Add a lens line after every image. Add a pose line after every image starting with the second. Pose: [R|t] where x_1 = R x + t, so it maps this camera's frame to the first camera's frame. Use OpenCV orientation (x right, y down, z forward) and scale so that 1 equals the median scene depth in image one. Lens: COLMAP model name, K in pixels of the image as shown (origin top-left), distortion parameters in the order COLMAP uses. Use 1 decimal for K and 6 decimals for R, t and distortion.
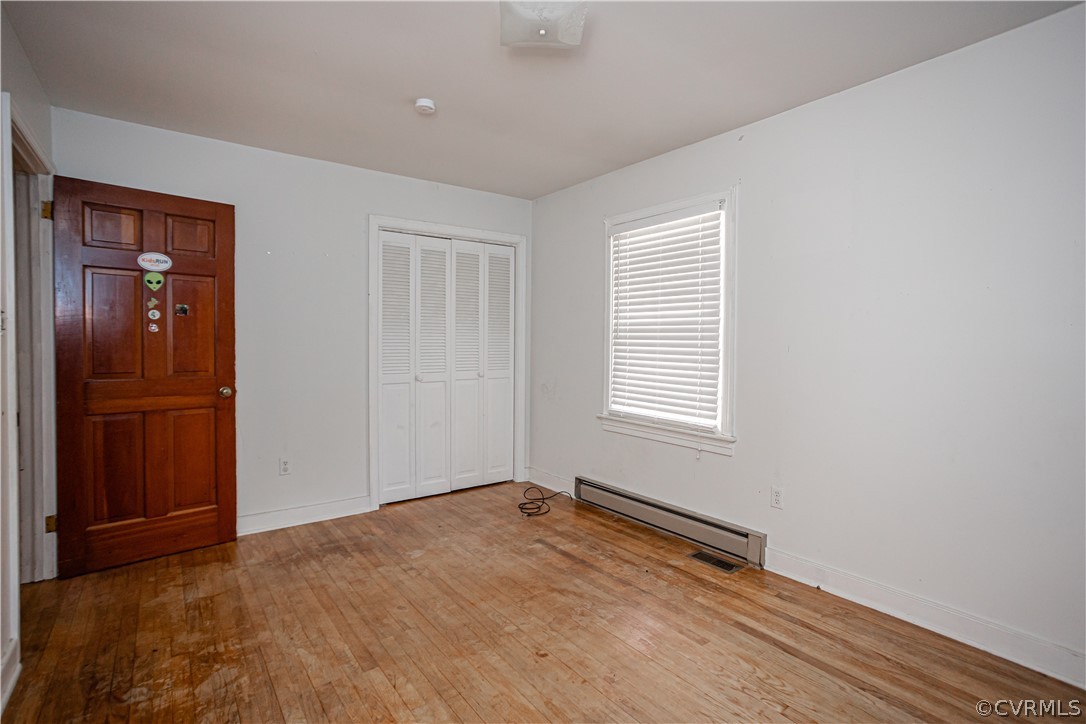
lens RADIAL K [[521.2, 0, 543.7], [0, 521.2, 354.6], [0, 0, 1]] dist [-0.043102, 0.024008]
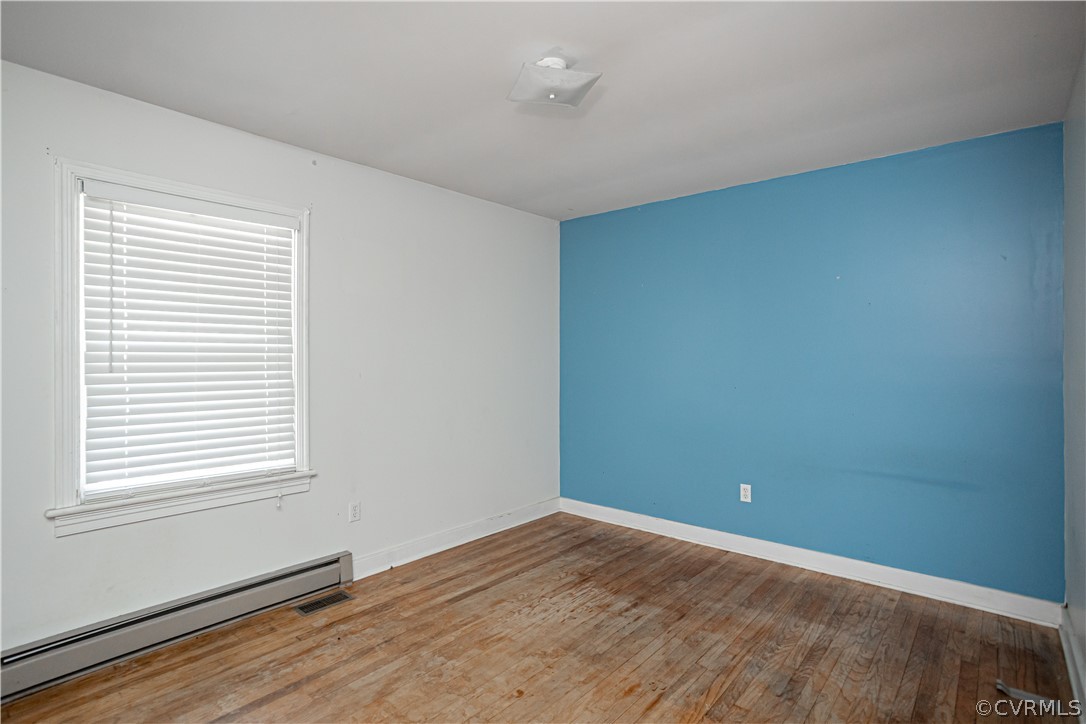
lens RADIAL K [[521.2, 0, 543.9], [0, 521.2, 358.5], [0, 0, 1]] dist [-0.043102, 0.024008]
pose [[-0.195616, -0.009761, 0.980632, -0.647969], [0.022775, 0.999636, 0.014493, -0.051693], [-0.980416, 0.025169, -0.195322, 0.747599]]
